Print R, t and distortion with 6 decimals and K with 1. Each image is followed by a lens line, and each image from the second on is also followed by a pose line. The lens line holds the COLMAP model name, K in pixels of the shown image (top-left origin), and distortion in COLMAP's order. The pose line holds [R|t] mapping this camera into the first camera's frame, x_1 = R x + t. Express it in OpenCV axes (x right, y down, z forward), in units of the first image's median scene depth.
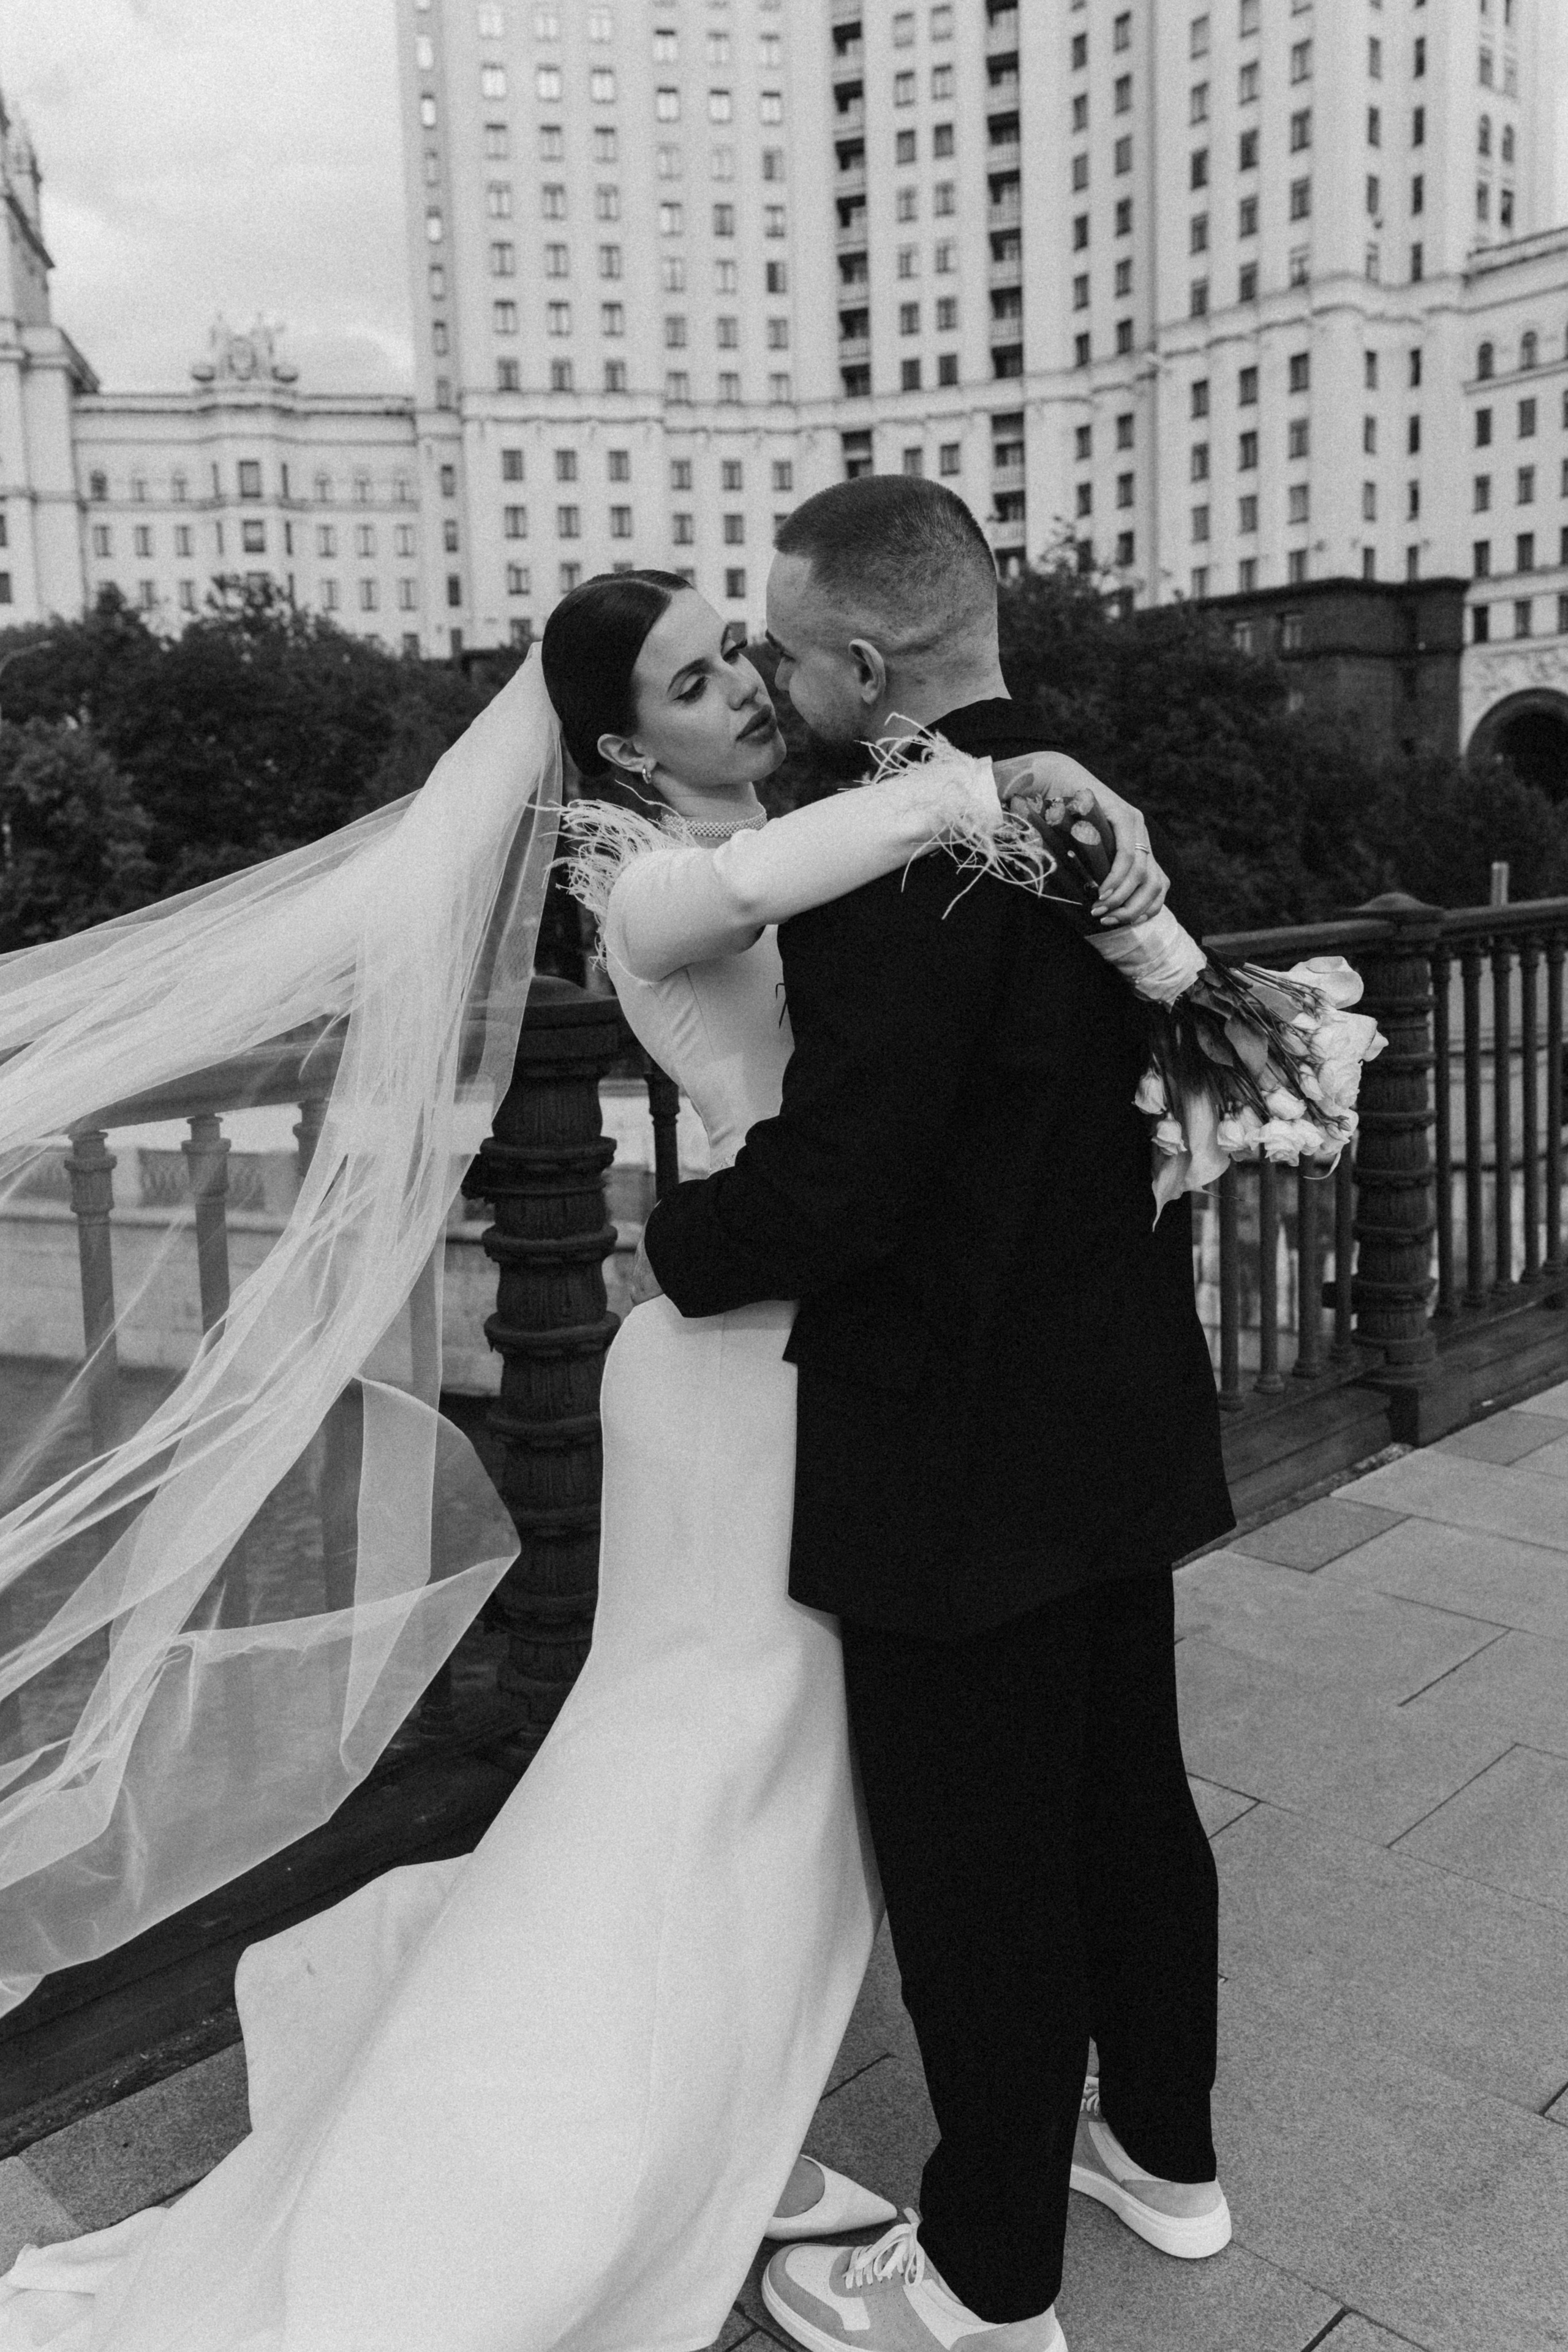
lens RADIAL K [[1906.1, 0, 788.3], [0, 1906.1, 1157.7], [0, 0, 1]] dist [0.001383, -0.002940]
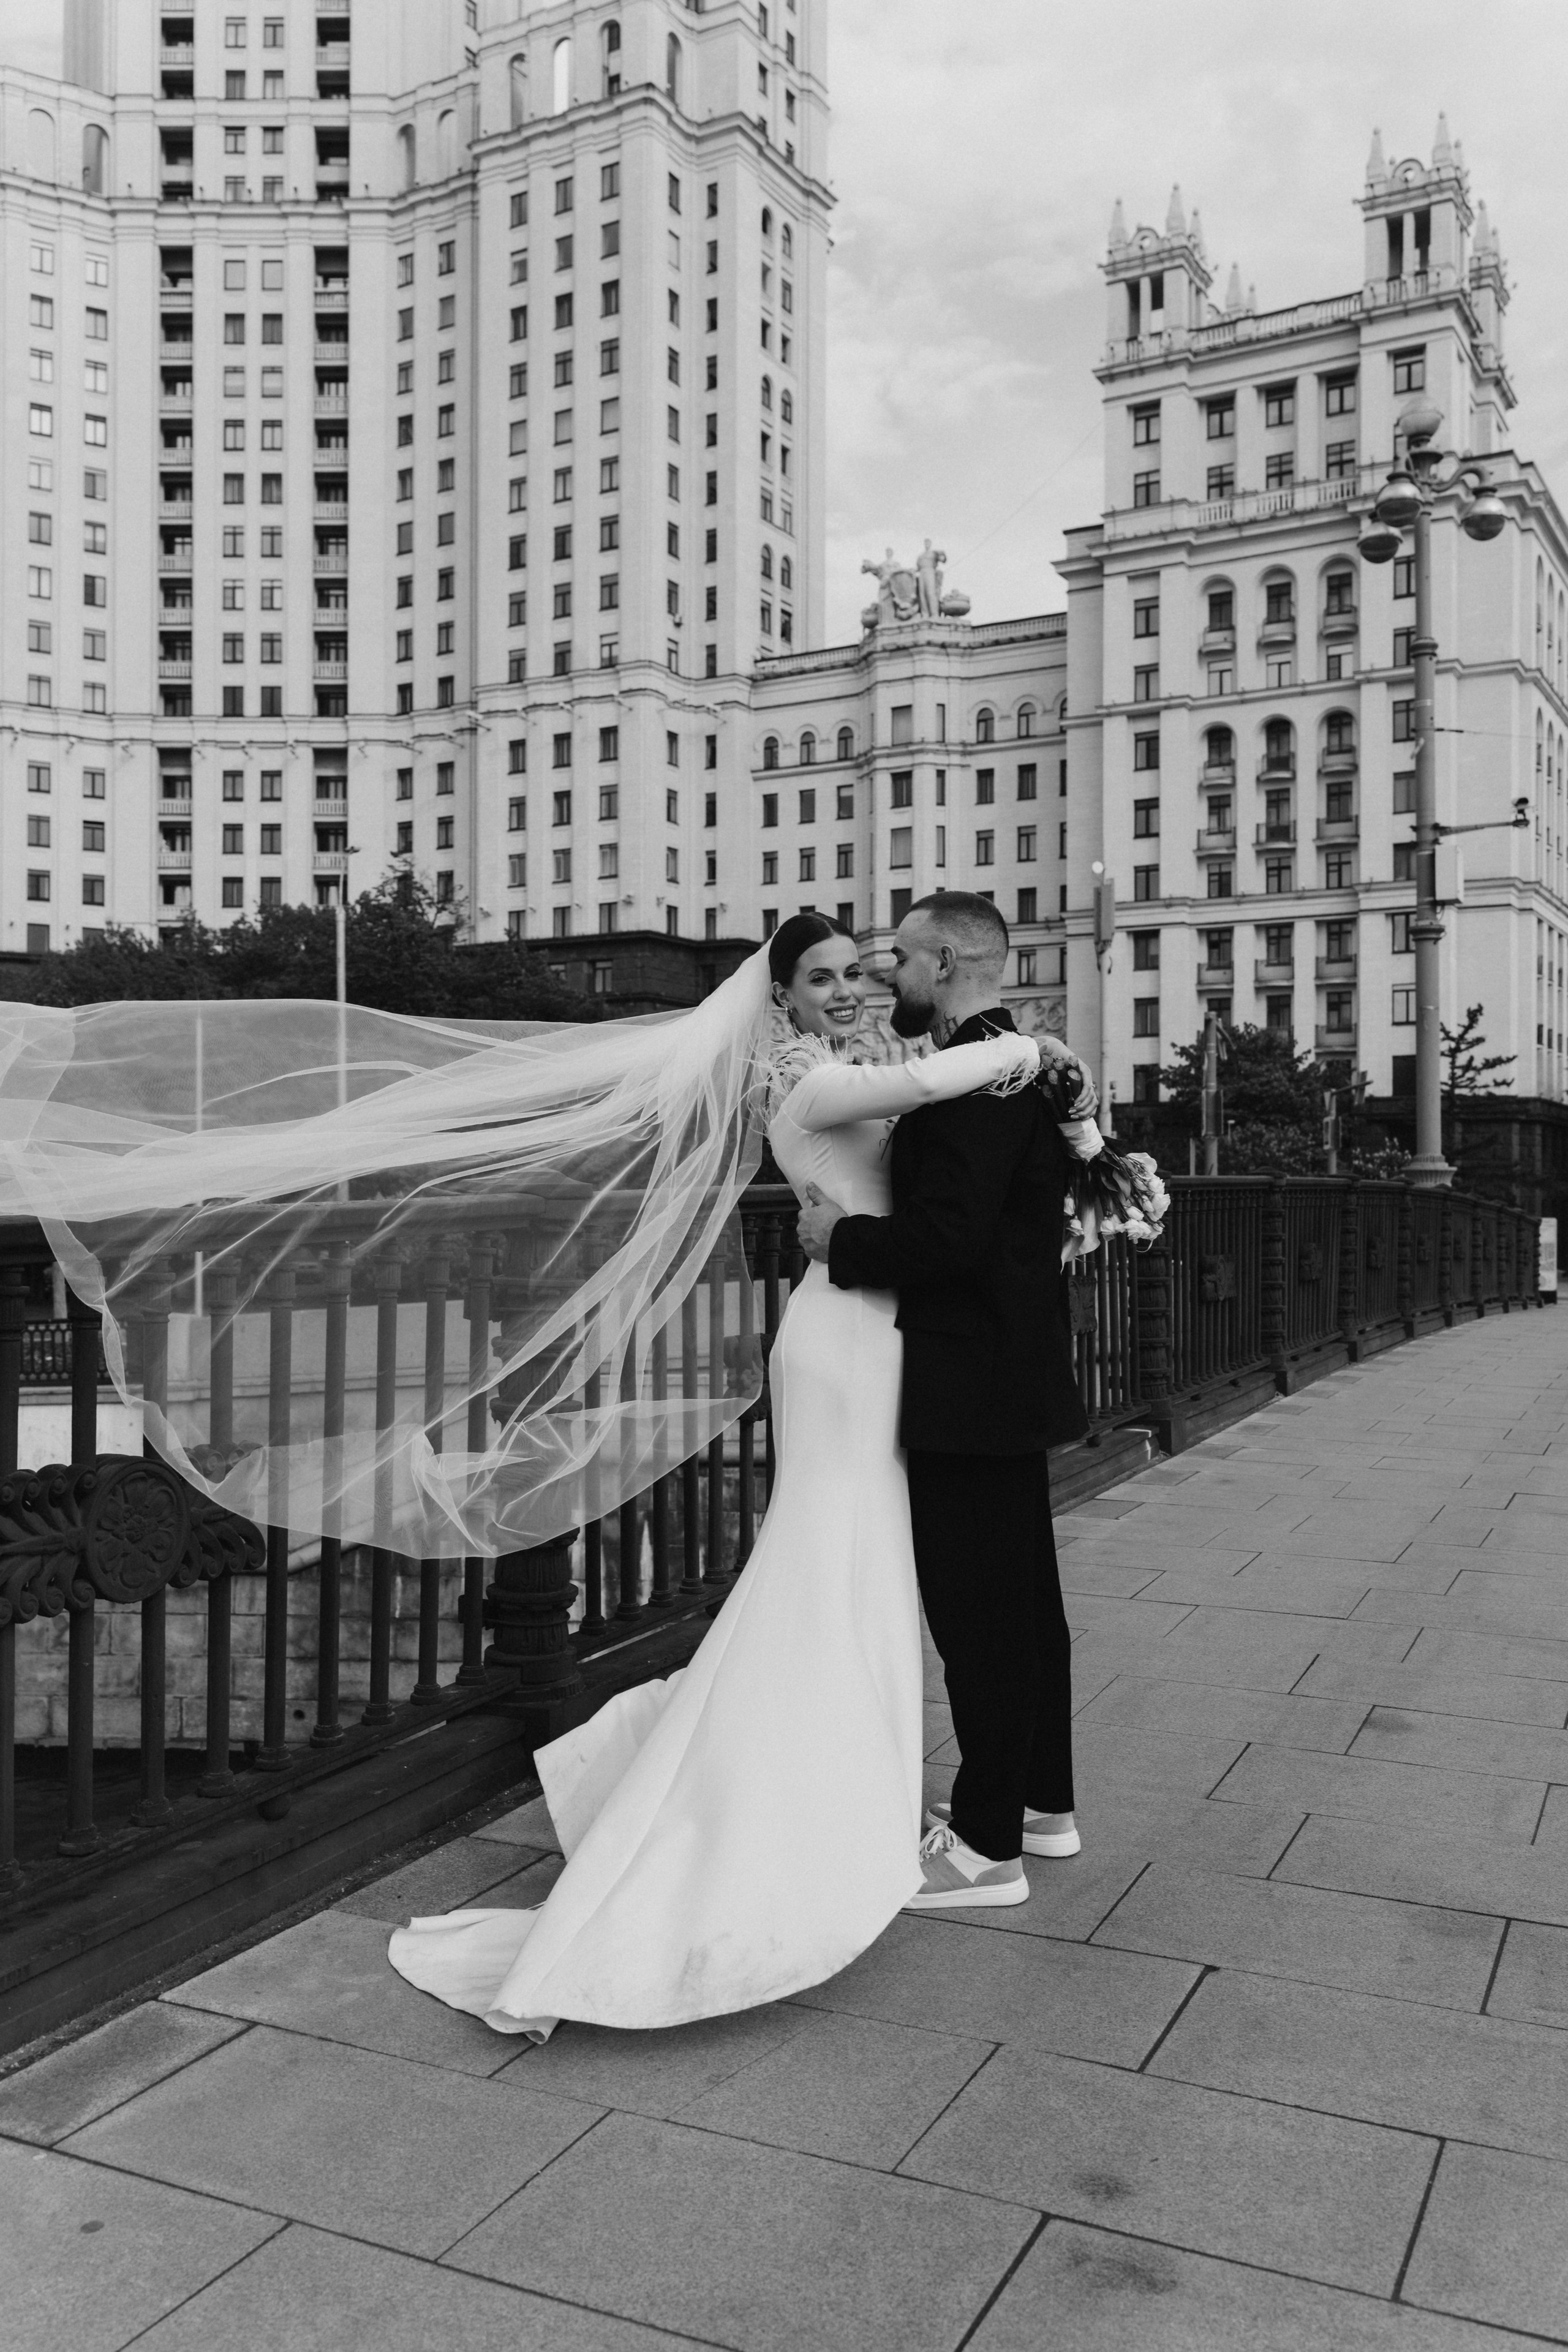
lens RADIAL K [[1937.3, 0, 776.3], [0, 1937.3, 1205.4], [0, 0, 1]] dist [-0.005393, 0.000515]
pose [[0.938055, 0.032999, 0.344911, -0.011818], [0.017500, 0.989671, -0.142283, 0.003725], [-0.346044, 0.139505, 0.927789, -0.011815]]
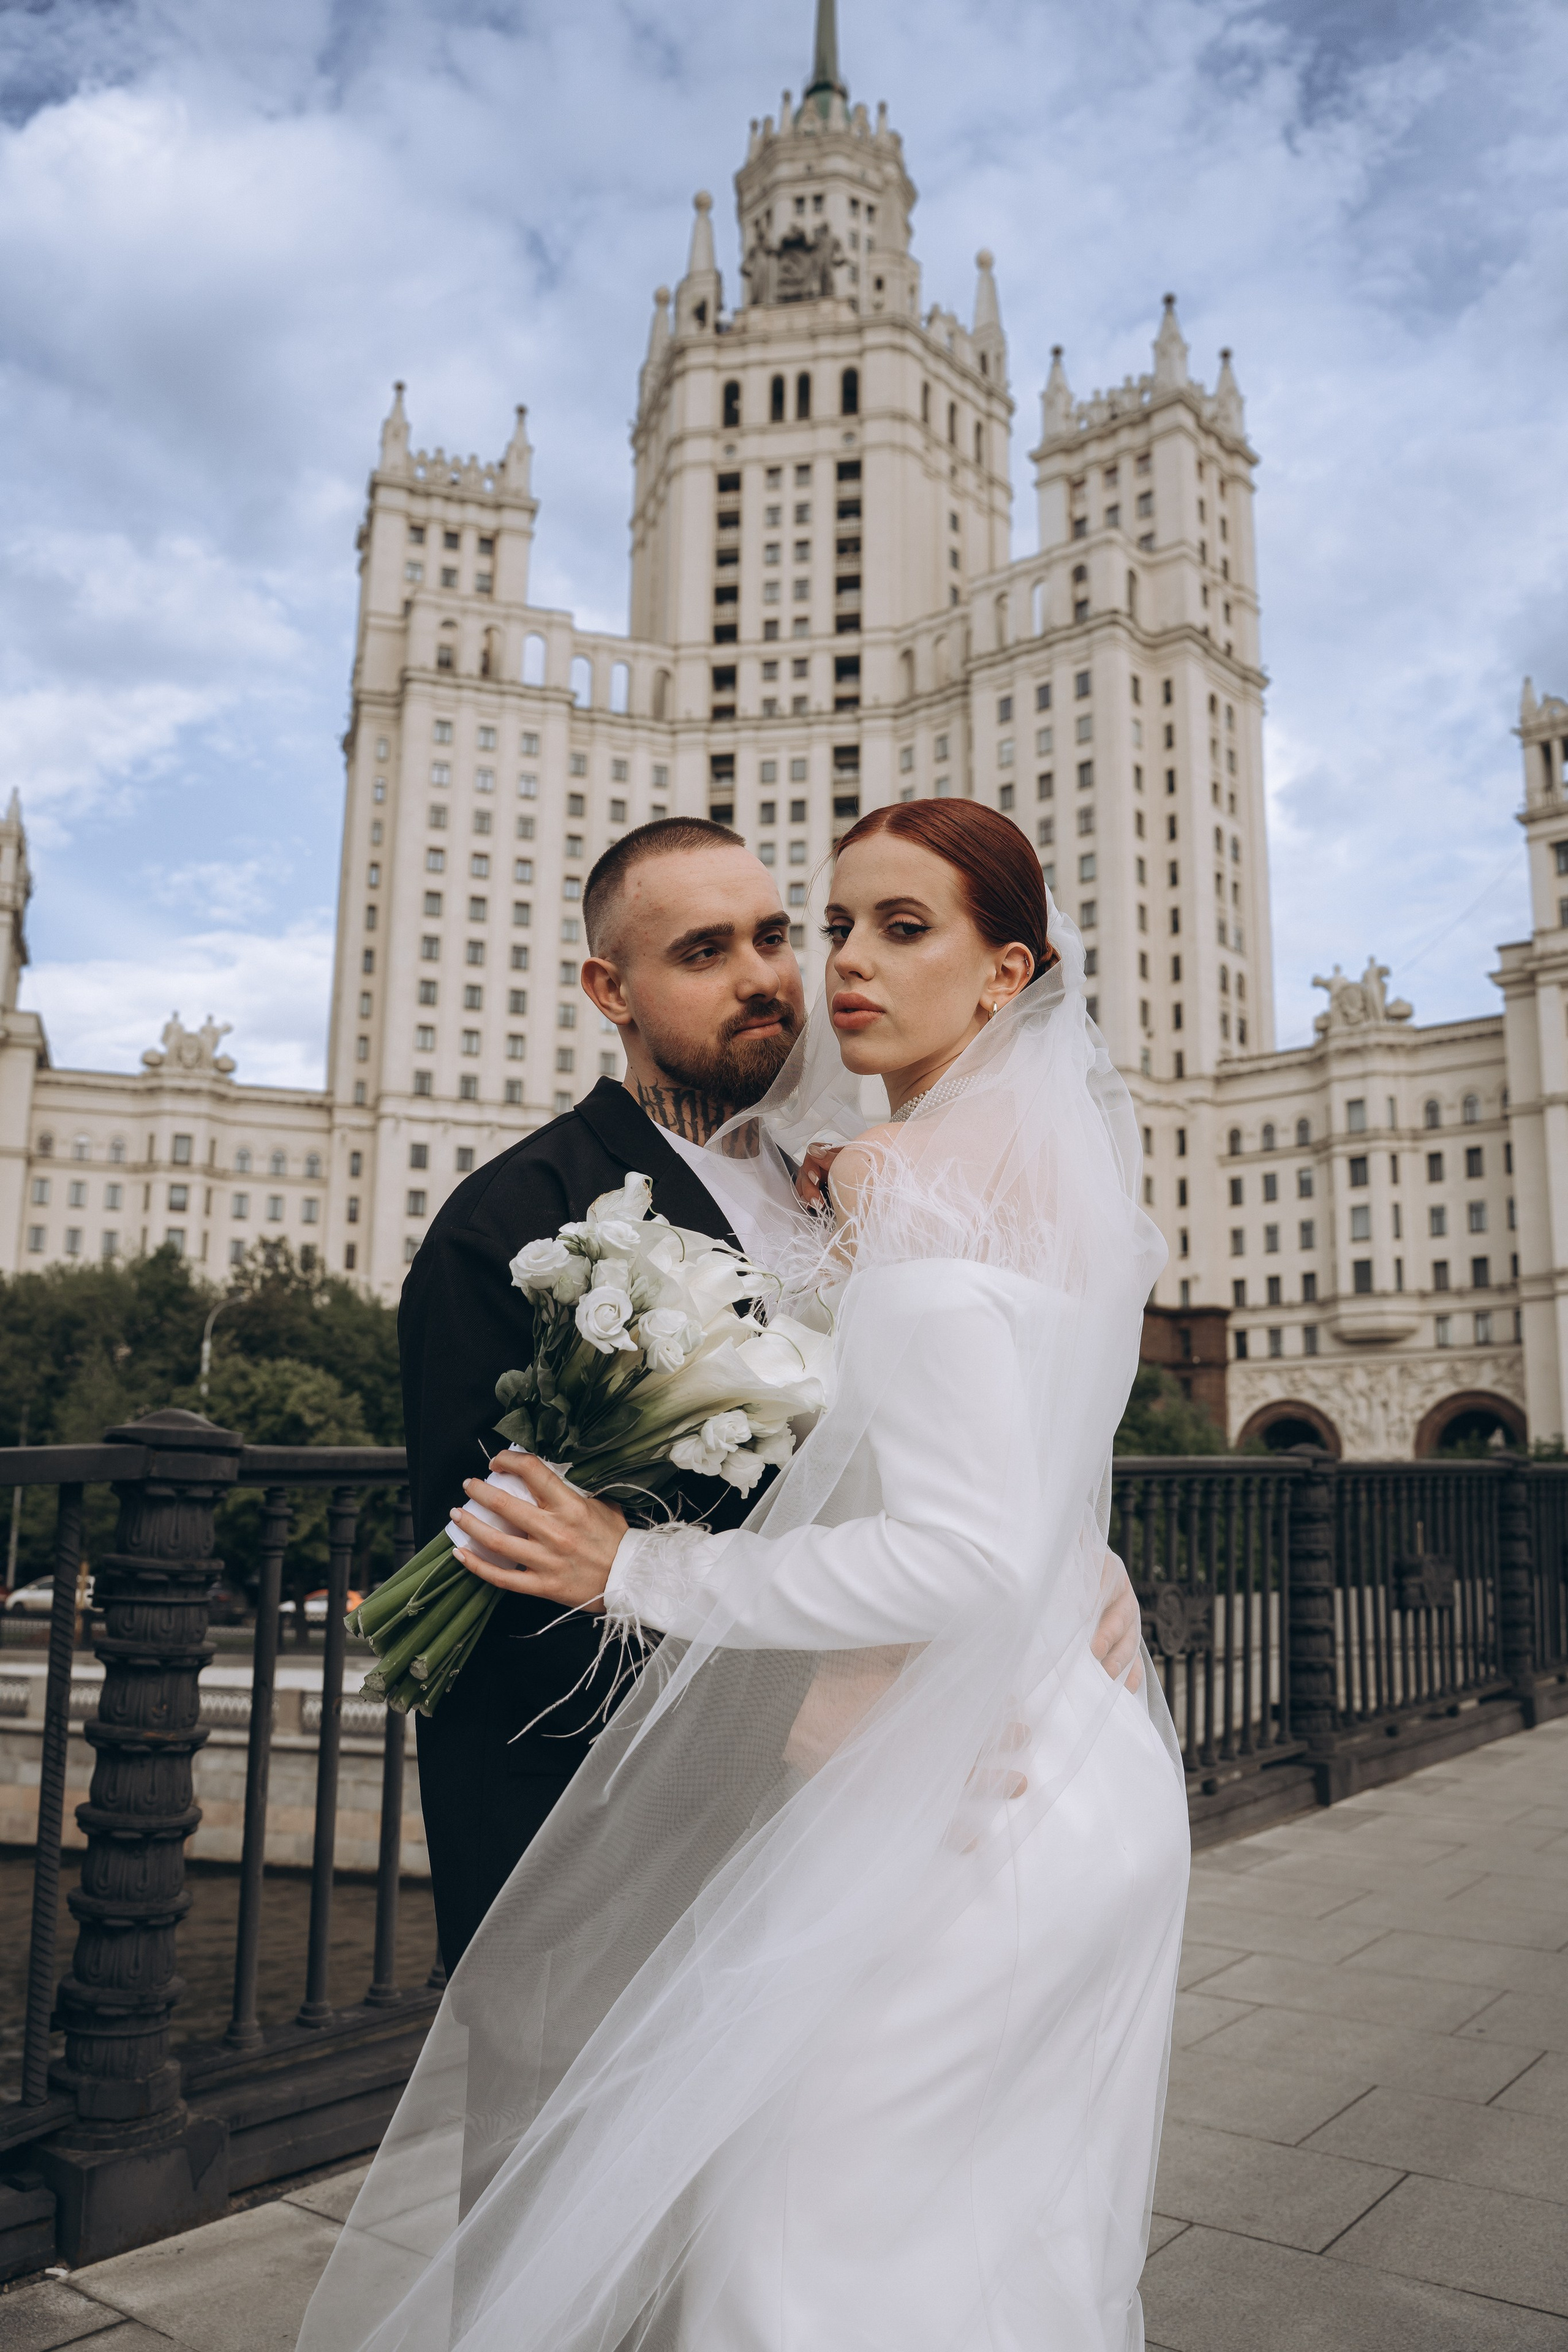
lens RADIAL K [[1893.9, 0, 770.1], [0, 1893.9, 1181.2], [0, 0, 1]] dist [-0.102720, 0.074079]
pose [[0.988101, 0.075119, 0.134213, -0.097124], [-0.026598, 0.942927, -0.331935, 0.025165], [-0.151488, 0.324416, 0.933706, -0.098790]]
